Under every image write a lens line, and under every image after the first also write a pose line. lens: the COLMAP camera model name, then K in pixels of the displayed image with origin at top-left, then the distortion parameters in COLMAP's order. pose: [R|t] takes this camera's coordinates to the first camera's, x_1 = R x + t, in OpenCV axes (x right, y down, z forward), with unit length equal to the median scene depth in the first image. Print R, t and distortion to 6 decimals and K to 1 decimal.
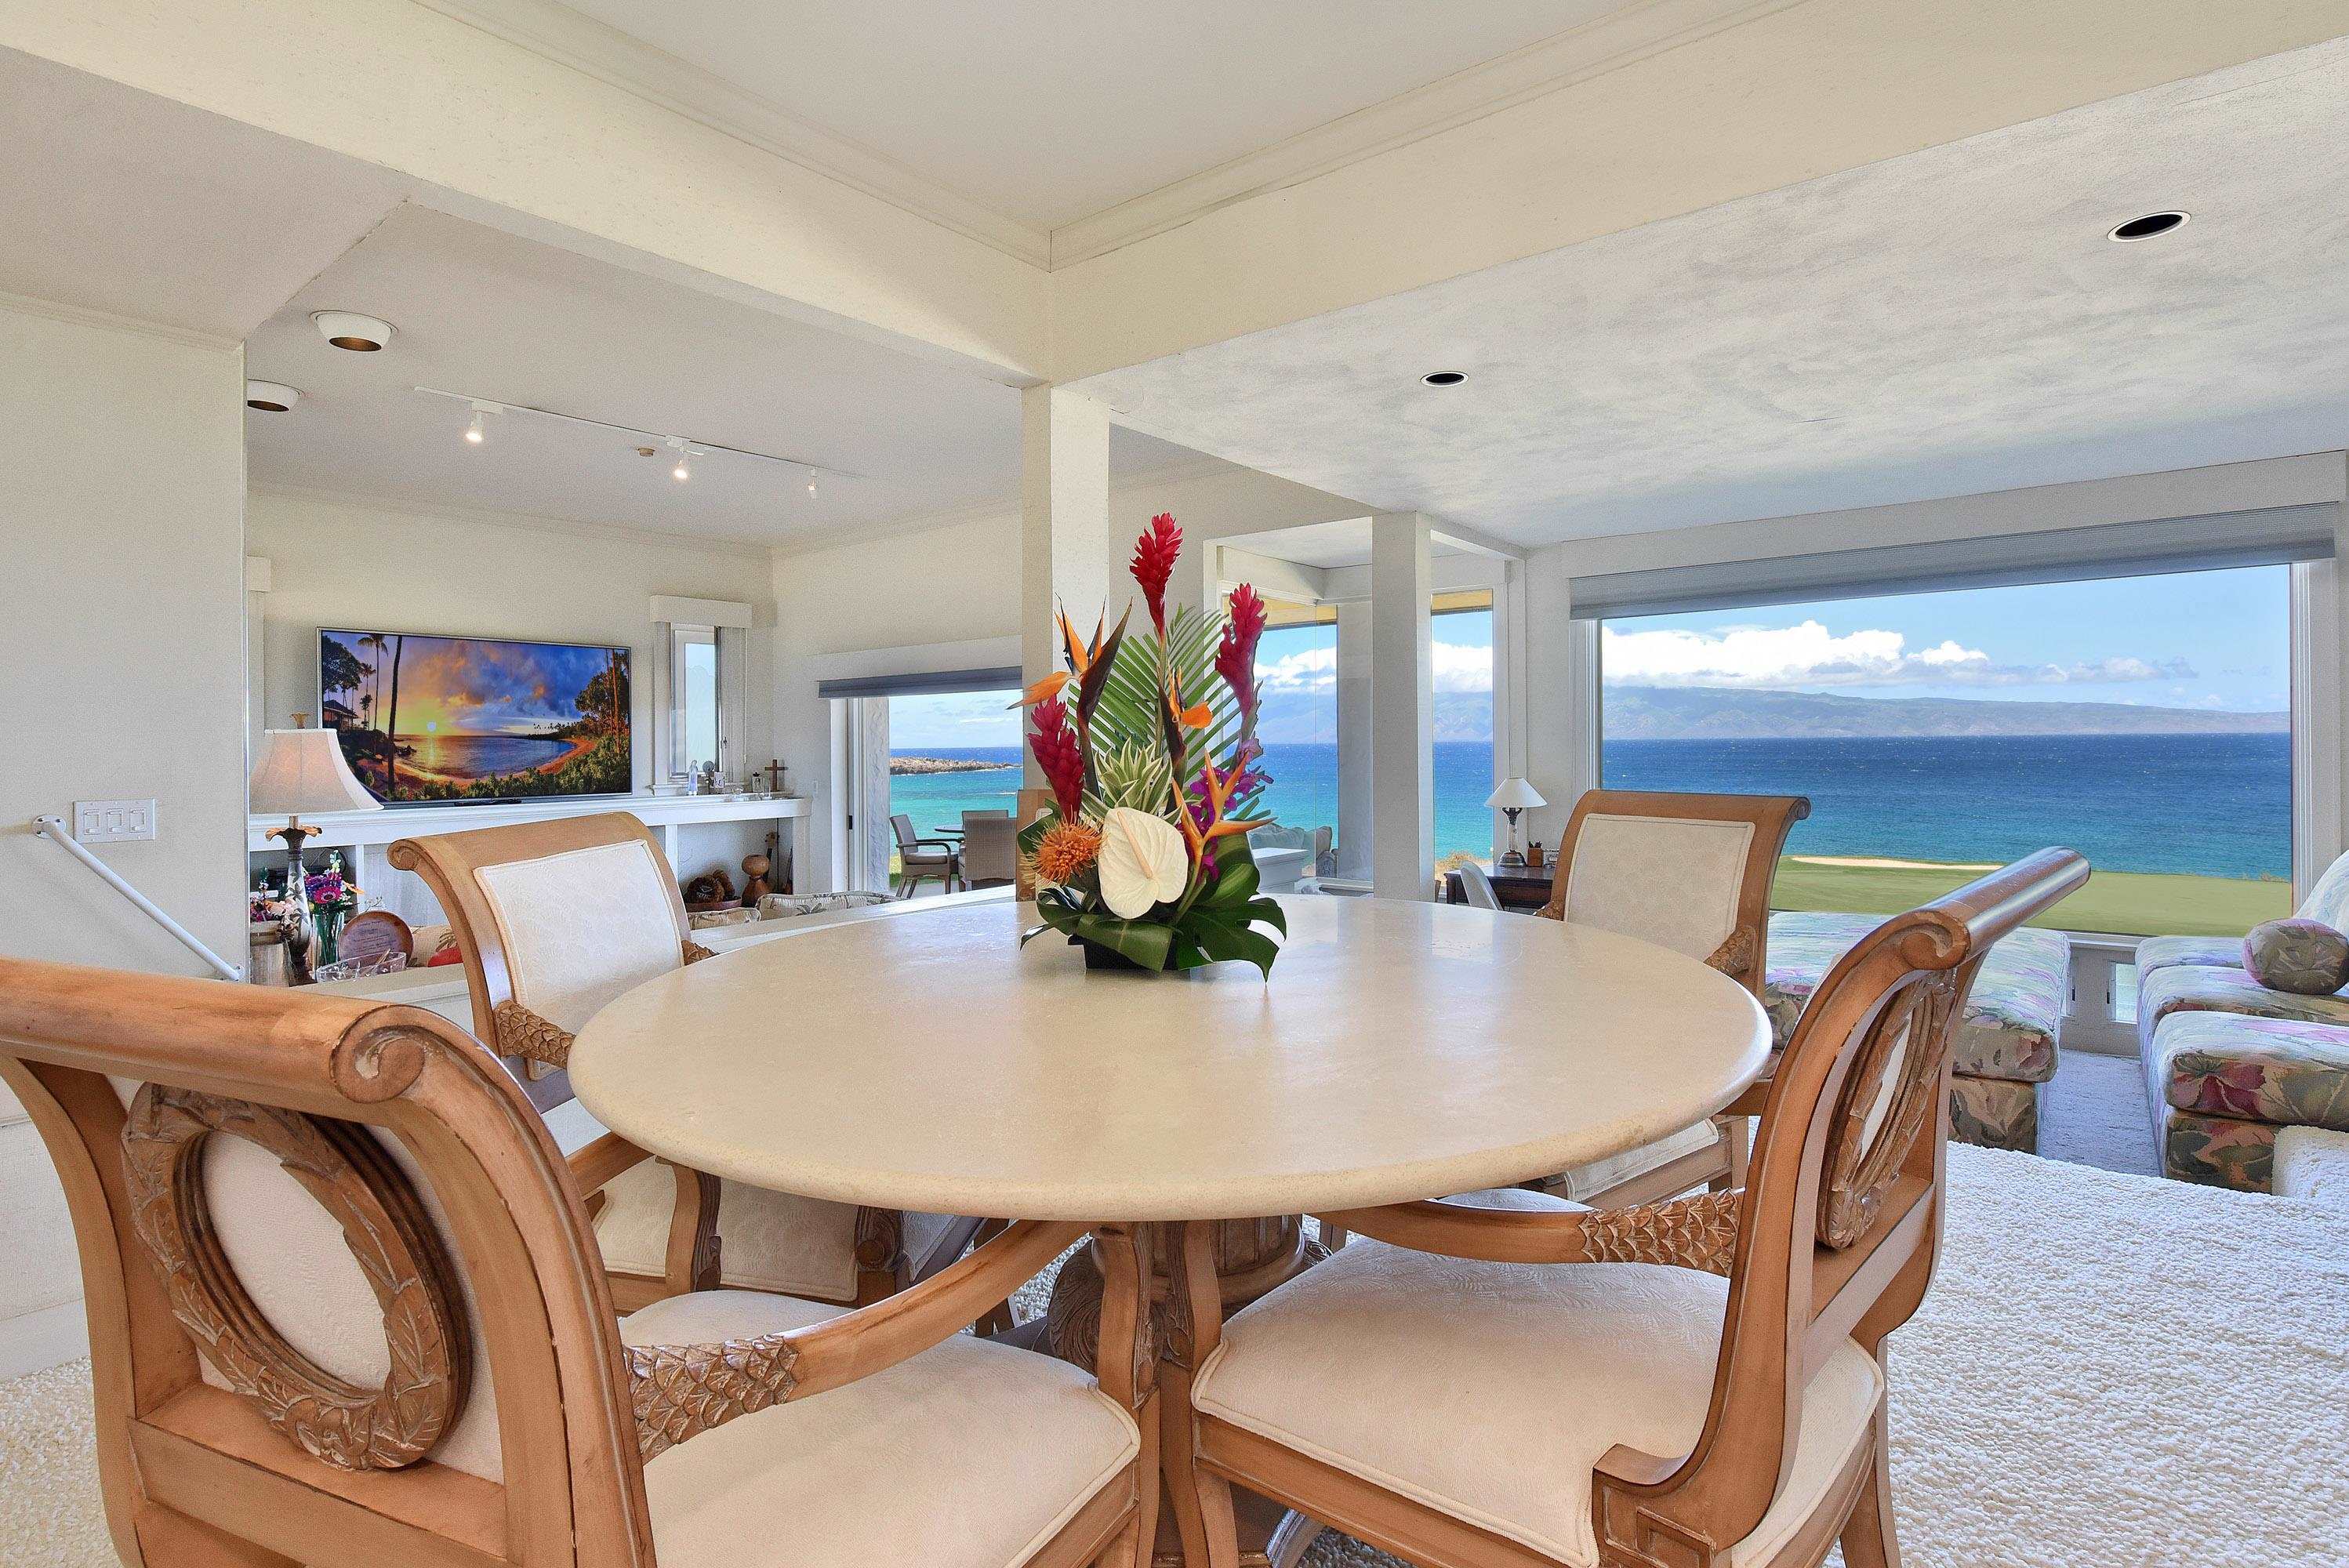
lens RADIAL K [[1144.4, 0, 1276.9], [0, 1144.4, 746.0], [0, 0, 1]] dist [0.002152, -0.002245]
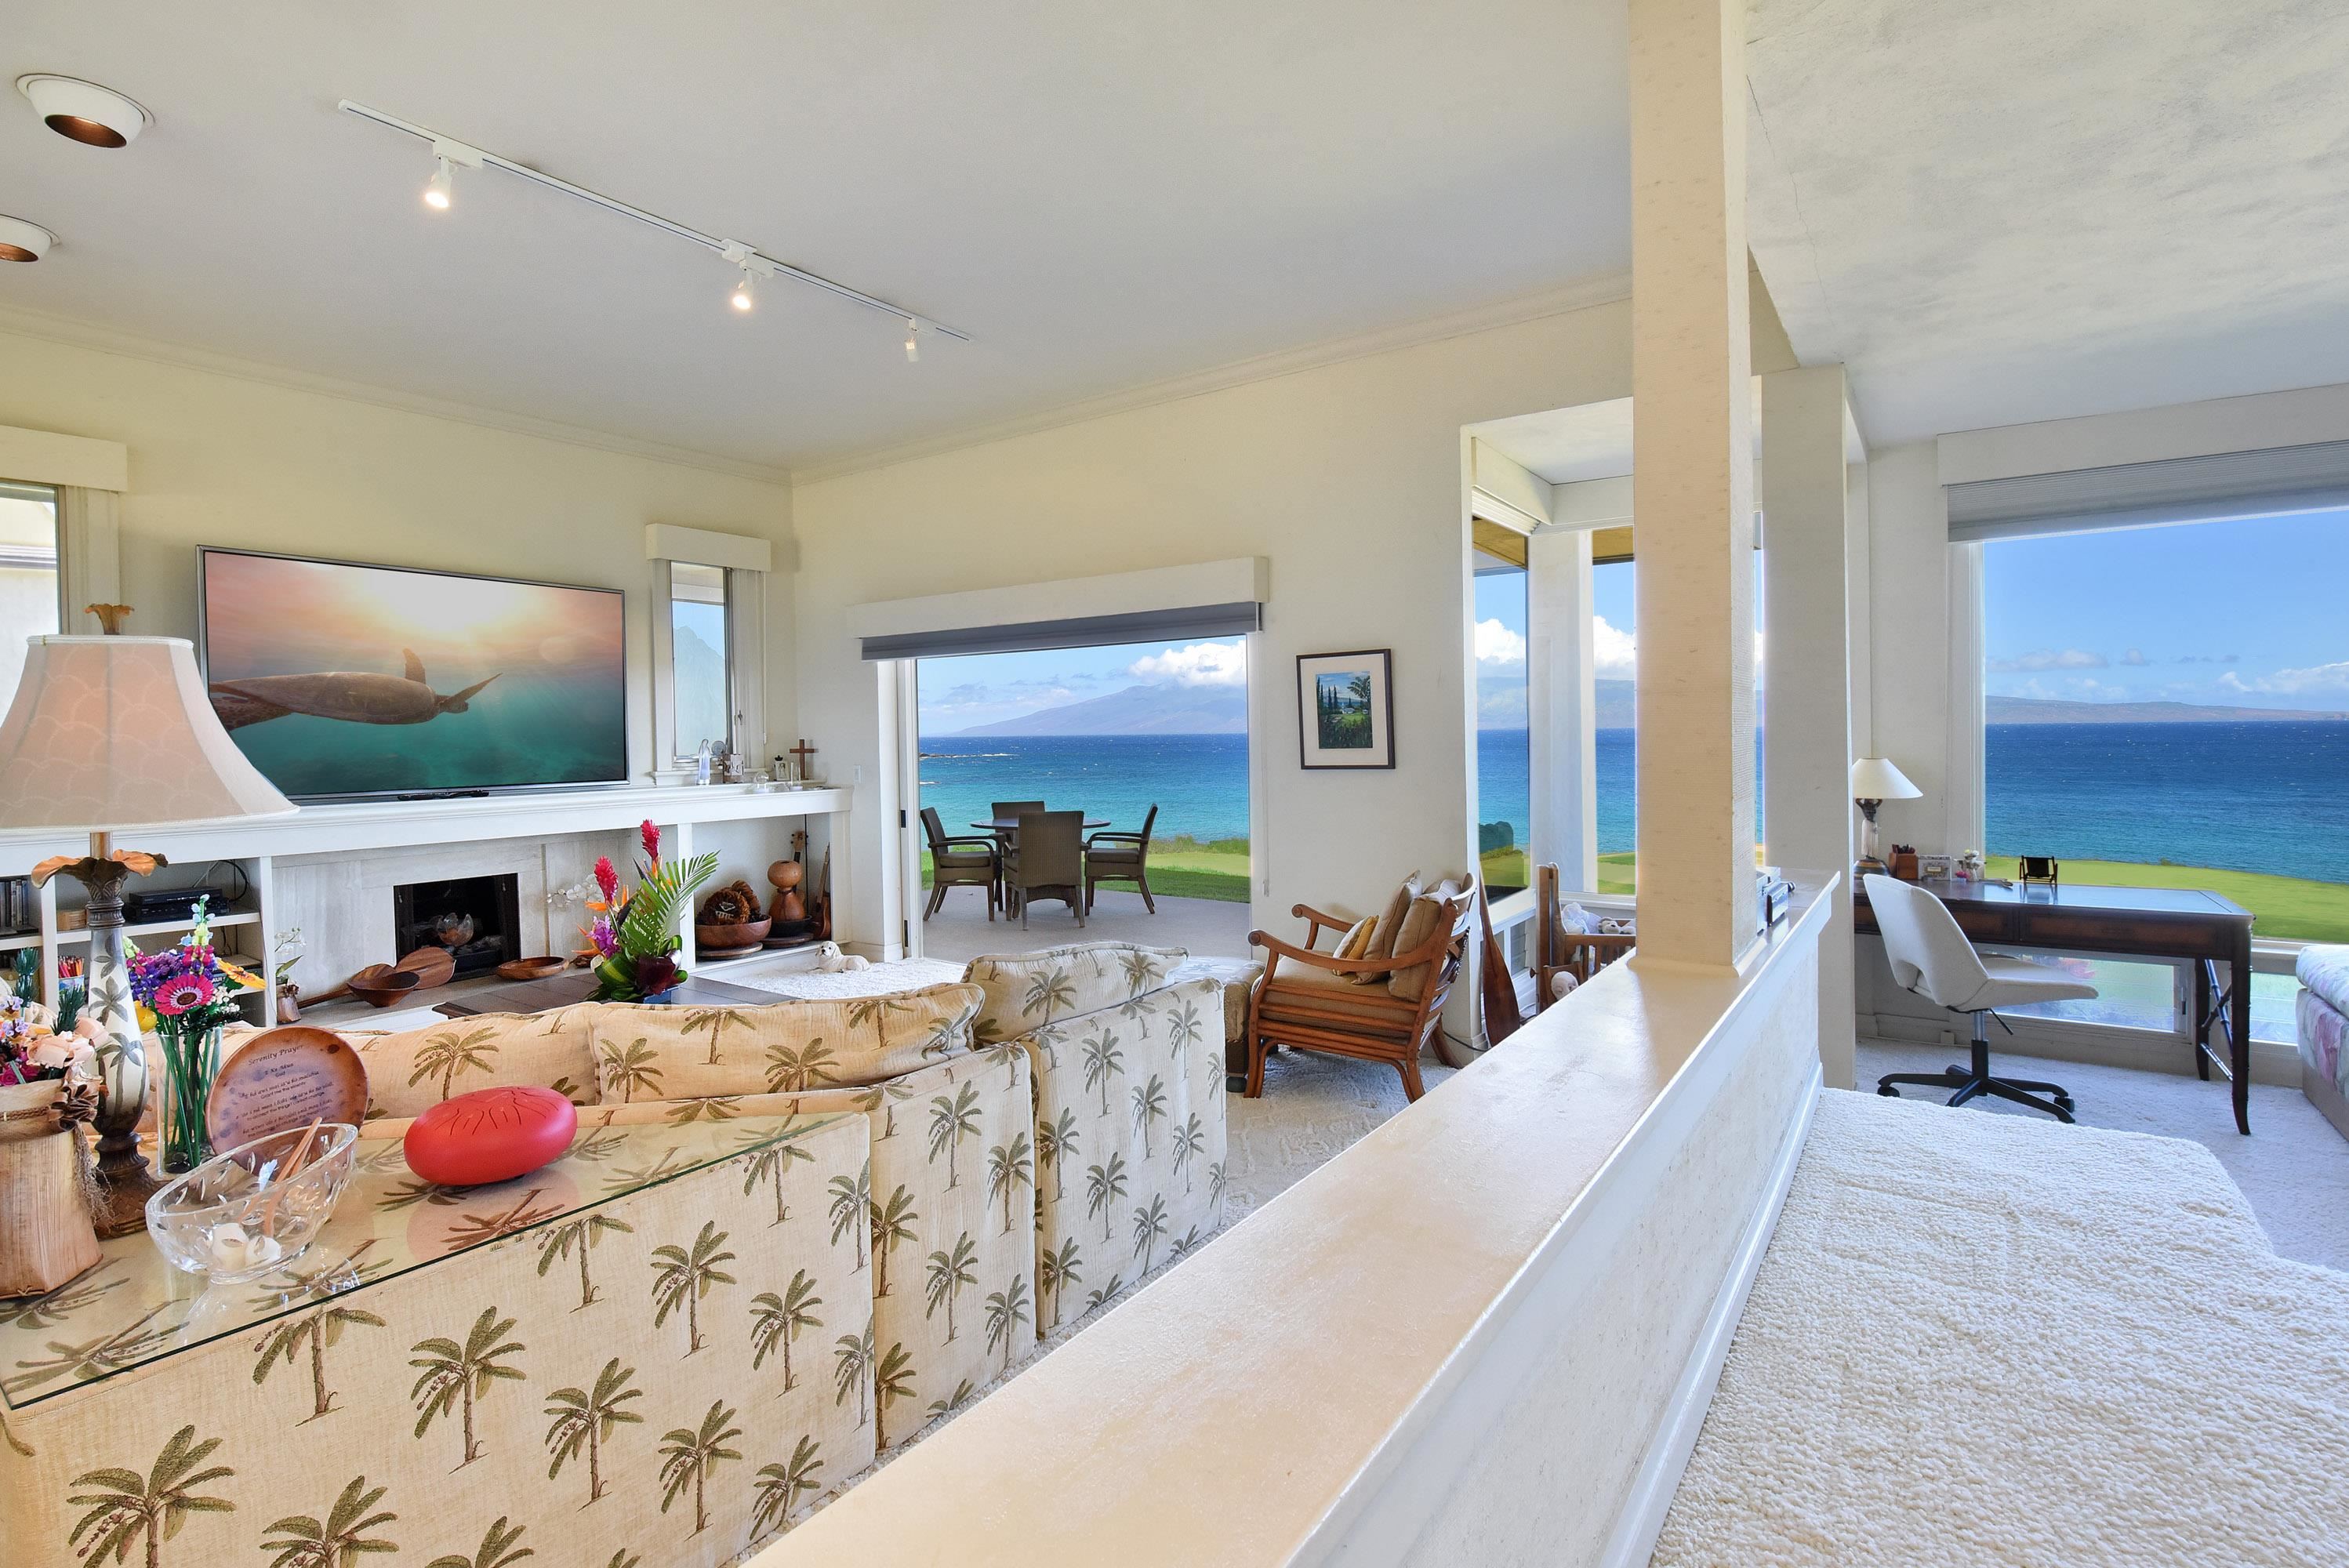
lens RADIAL K [[1093.7, 0, 1190.6], [0, 1093.7, 764.5], [0, 0, 1]] dist [-0.000800, -0.004474]
pose [[0.999755, -0.001326, 0.022086, -0.196660], [0.000756, 0.999667, 0.025796, 0.010710], [-0.022113, -0.025773, 0.999423, 0.252736]]
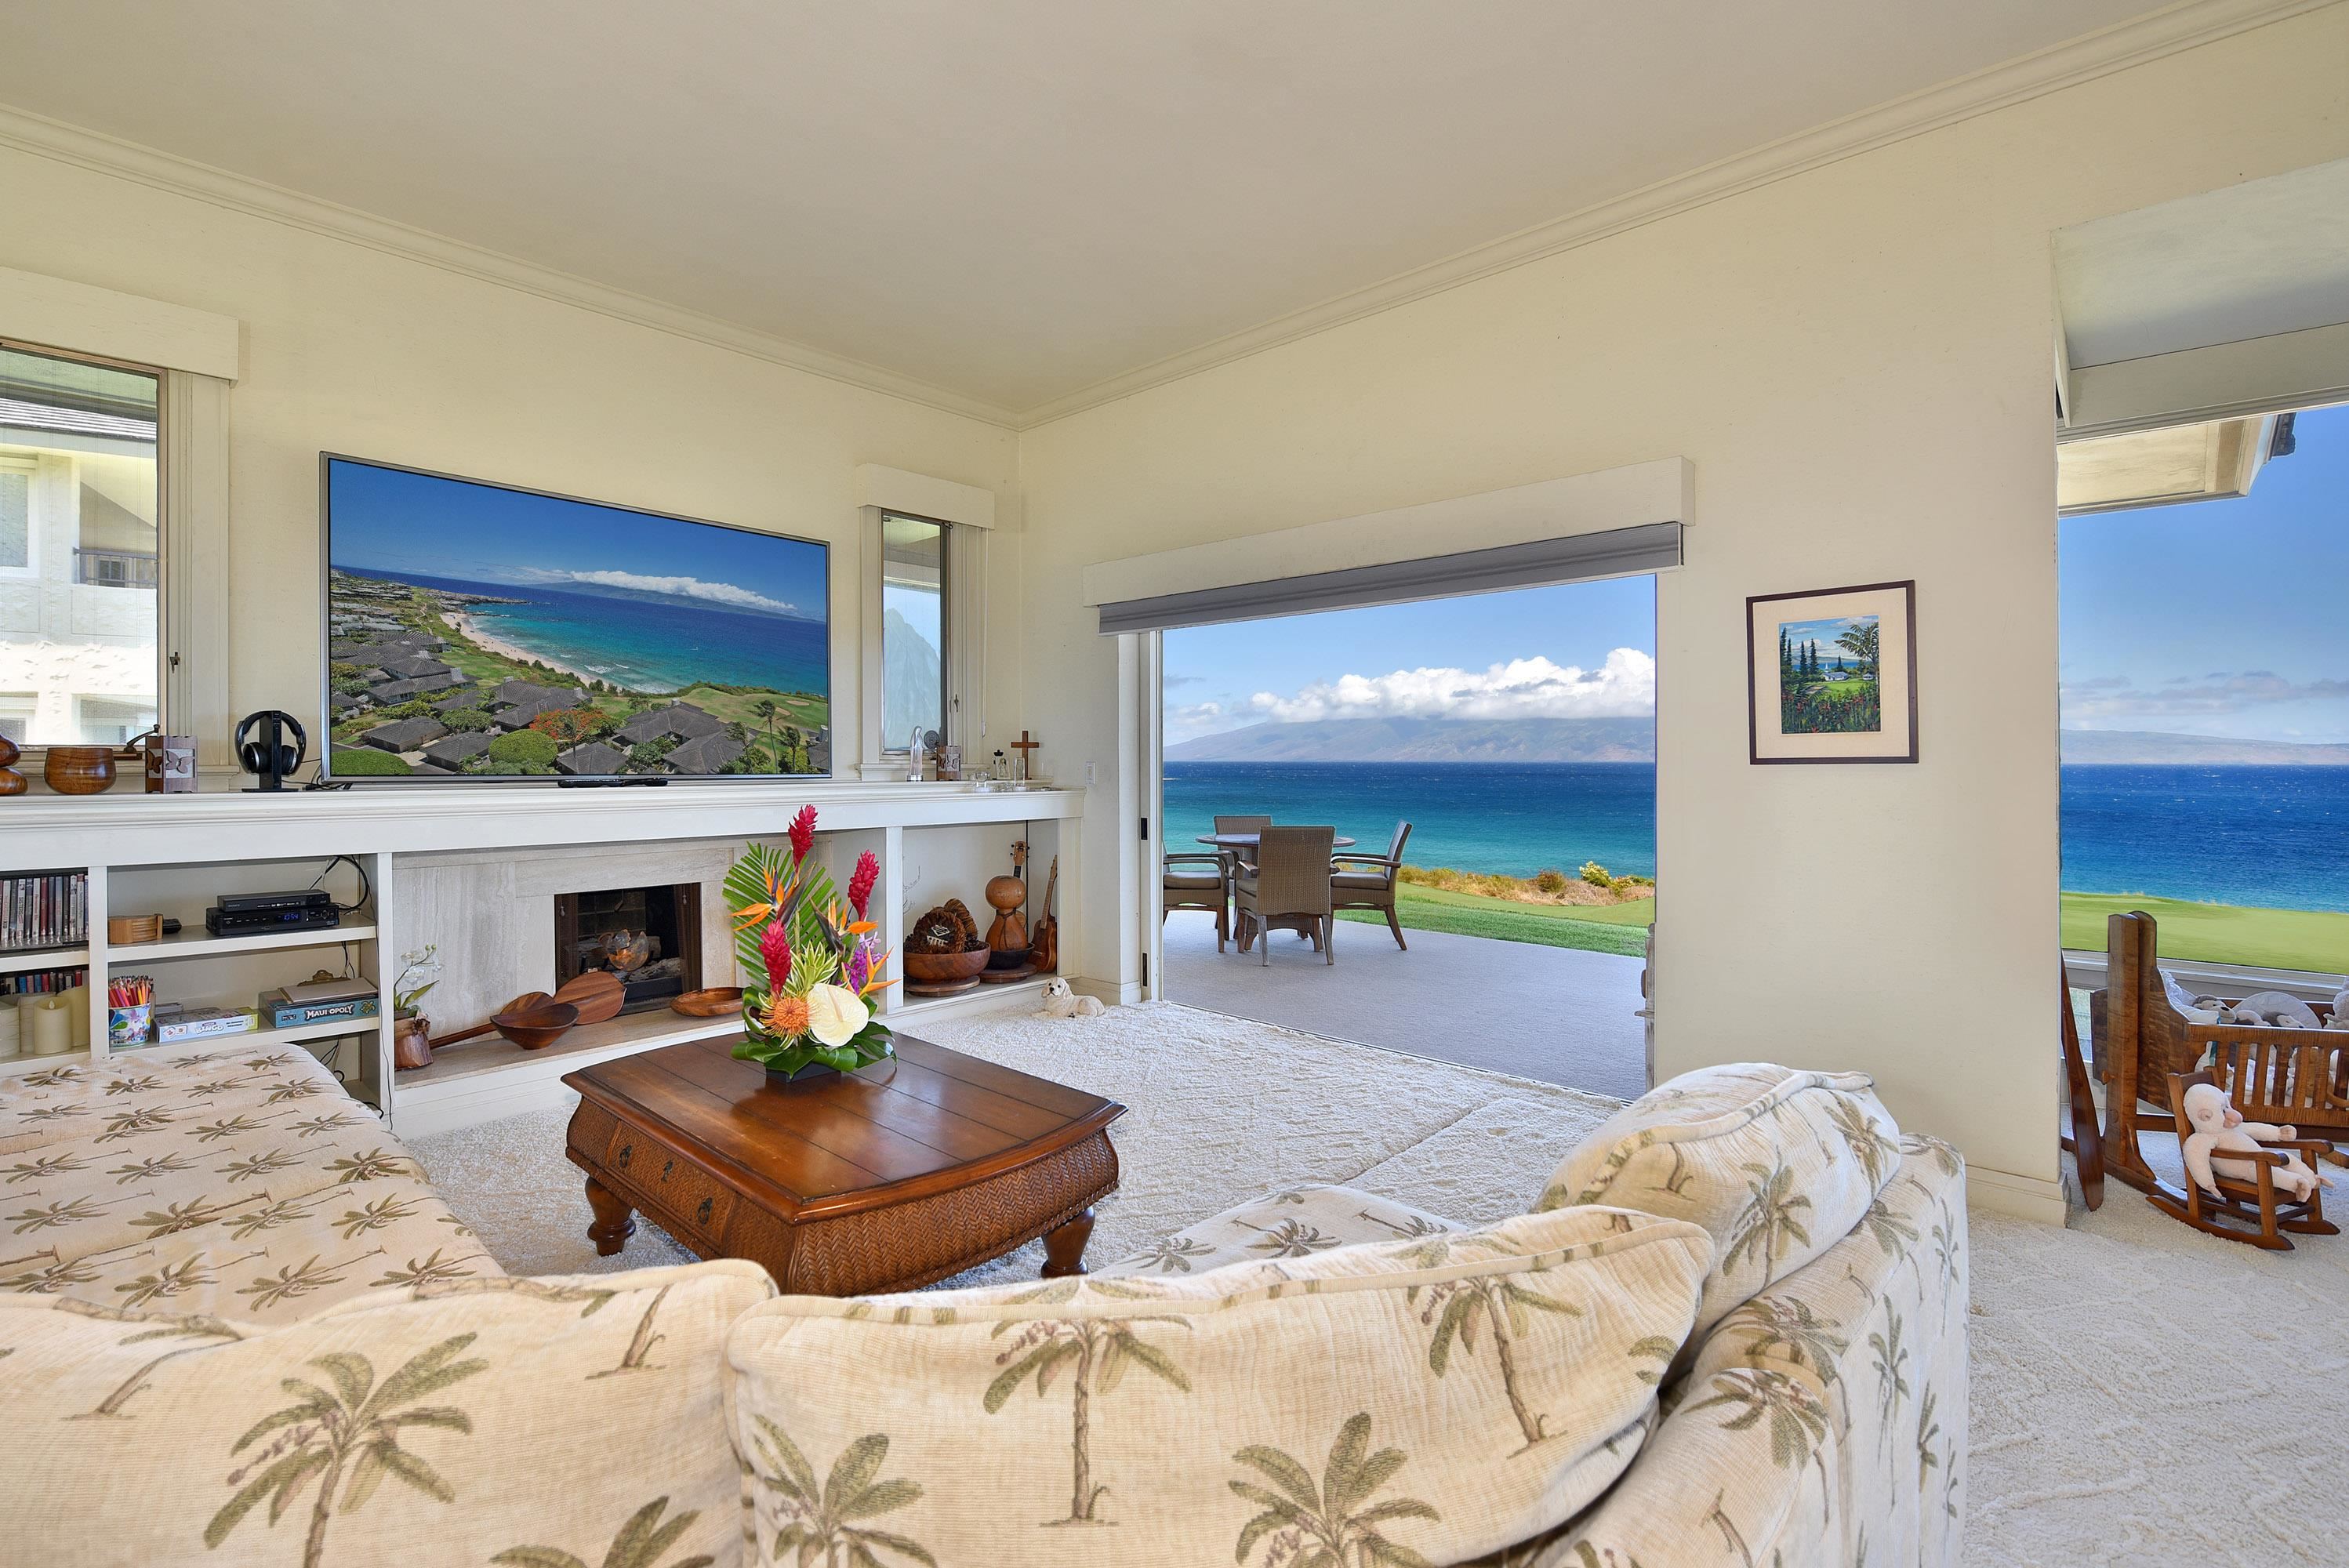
lens RADIAL K [[1093.7, 0, 1186.2], [0, 1093.7, 781.3], [0, 0, 1]] dist [-0.000800, -0.004474]
pose [[0.990798, 0.012627, -0.134756, -0.275606], [-0.009961, 0.999741, 0.020440, 0.028732], [0.134979, -0.018910, 0.990668, 0.412199]]
